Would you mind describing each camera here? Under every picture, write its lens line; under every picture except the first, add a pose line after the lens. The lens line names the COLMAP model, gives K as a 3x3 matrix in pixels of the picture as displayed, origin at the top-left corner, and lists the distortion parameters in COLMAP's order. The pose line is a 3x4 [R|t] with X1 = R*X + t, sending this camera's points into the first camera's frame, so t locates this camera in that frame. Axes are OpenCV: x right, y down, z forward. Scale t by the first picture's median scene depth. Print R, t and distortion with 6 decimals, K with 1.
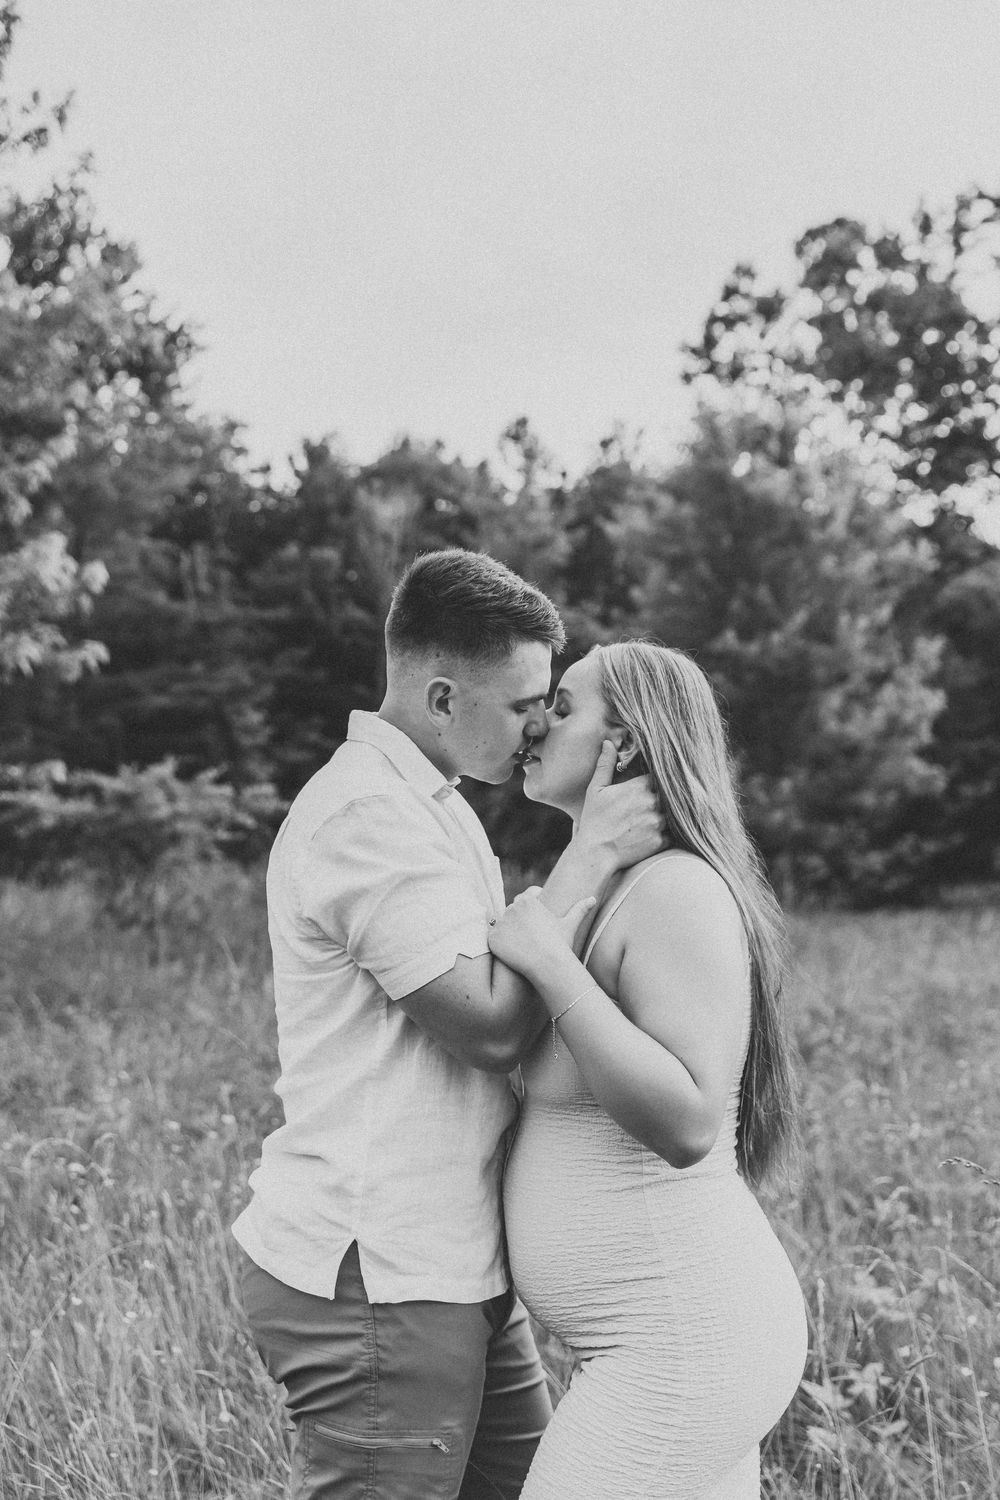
lens RADIAL K [[2198.8, 0, 543.9], [0, 2198.8, 750.1], [0, 0, 1]] dist [0.024080, 0.012397]
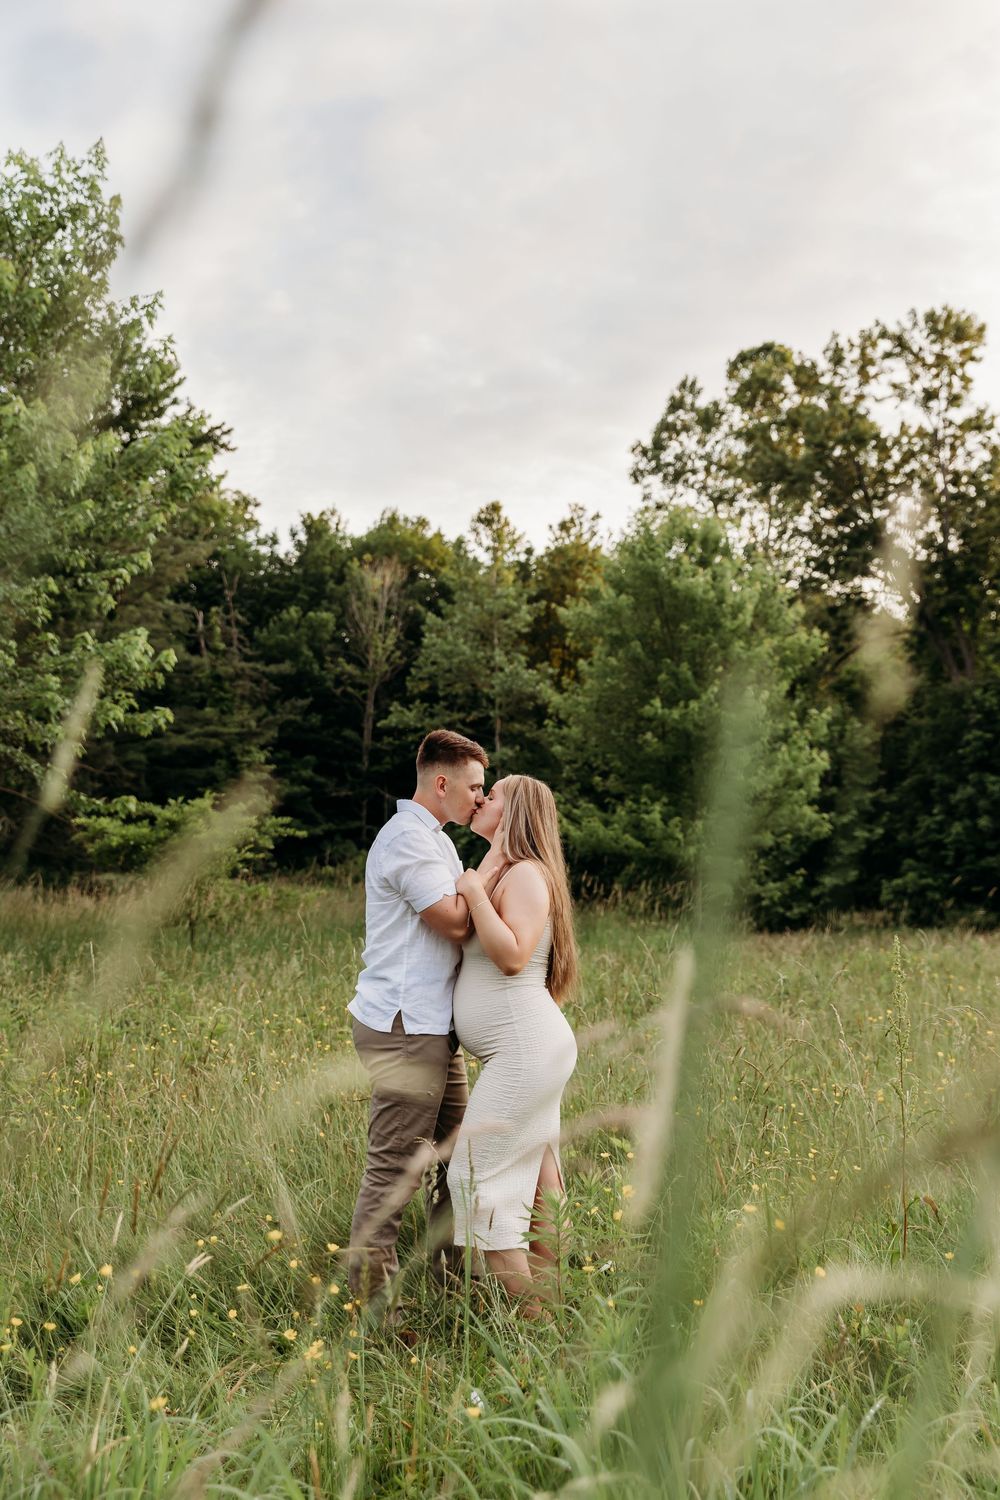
lens RADIAL K [[2198.8, 0, 543.9], [0, 2198.8, 750.1], [0, 0, 1]] dist [0.024080, 0.012397]
pose [[0.999597, 0.025168, 0.013122, 0.004881], [-0.024972, 0.999576, -0.014948, -0.004594], [-0.013493, 0.014615, 0.999802, -0.178683]]
